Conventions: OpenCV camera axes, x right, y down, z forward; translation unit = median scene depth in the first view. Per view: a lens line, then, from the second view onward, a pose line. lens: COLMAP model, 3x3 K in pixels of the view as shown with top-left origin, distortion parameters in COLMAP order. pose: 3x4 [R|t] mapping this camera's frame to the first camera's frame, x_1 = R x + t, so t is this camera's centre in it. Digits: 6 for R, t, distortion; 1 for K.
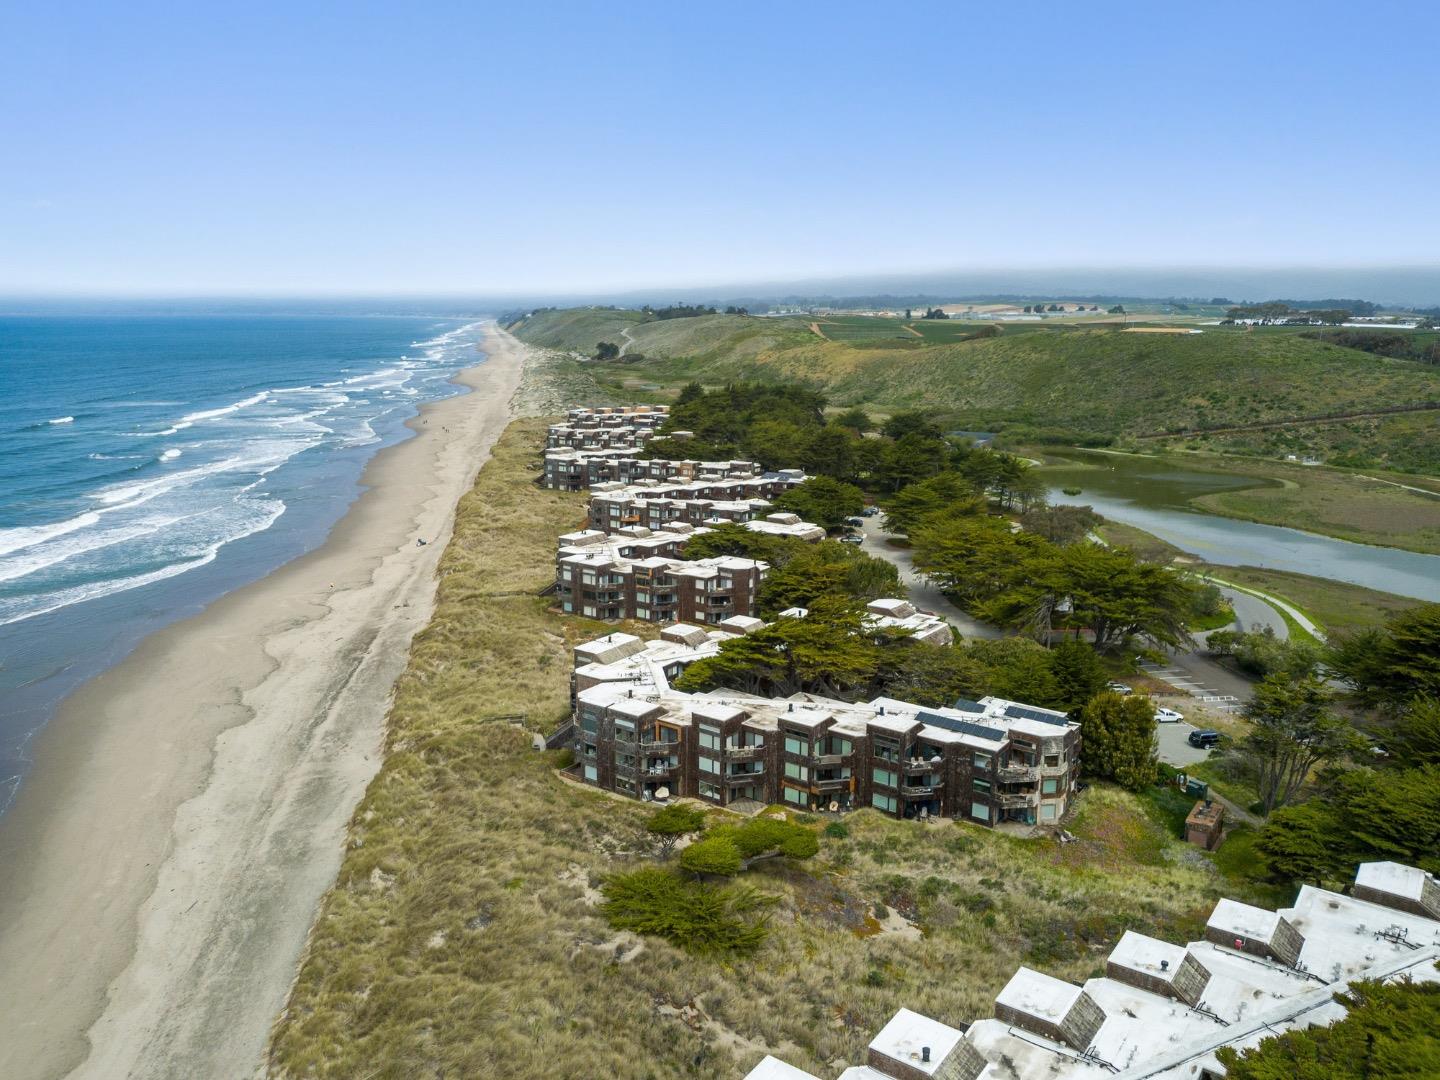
lens RADIAL K [[1123.3, 0, 720.0], [0, 1123.3, 540.0], [0, 0, 1]] dist [0.113427, -0.190733]
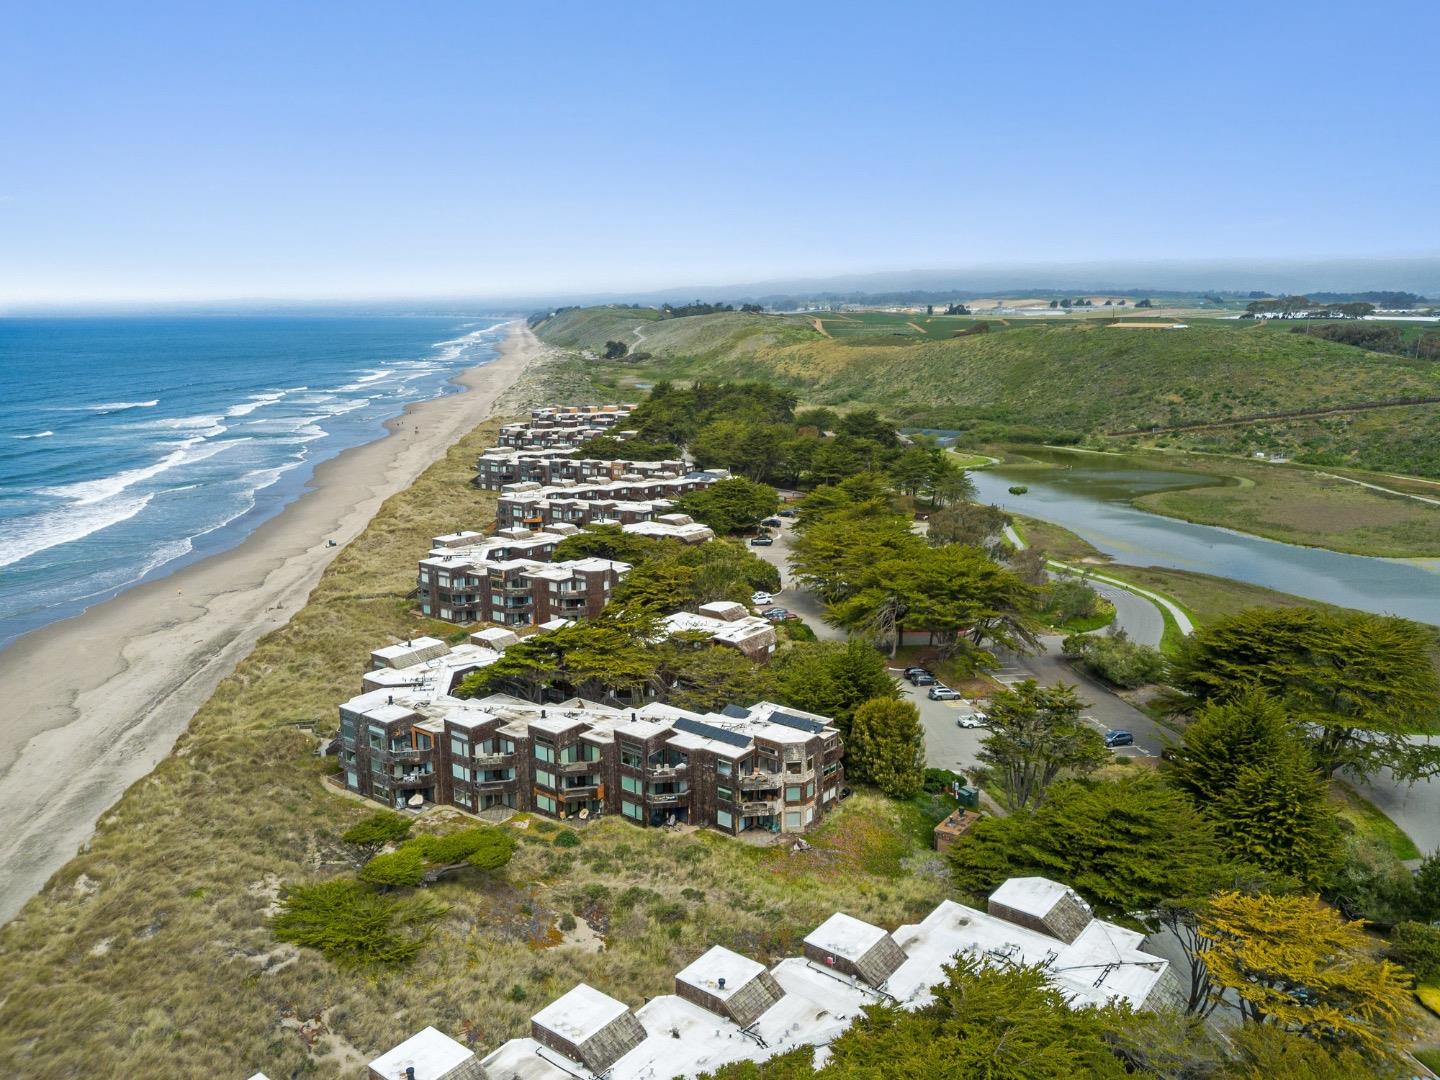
lens RADIAL K [[1123.3, 0, 720.0], [0, 1123.3, 540.0], [0, 0, 1]] dist [0.113427, -0.190733]
pose [[0.999441, -0.001066, -0.033419, 0.160399], [0.001143, 0.999997, 0.002285, -0.003897], [0.033416, -0.002322, 0.999439, 0.009710]]
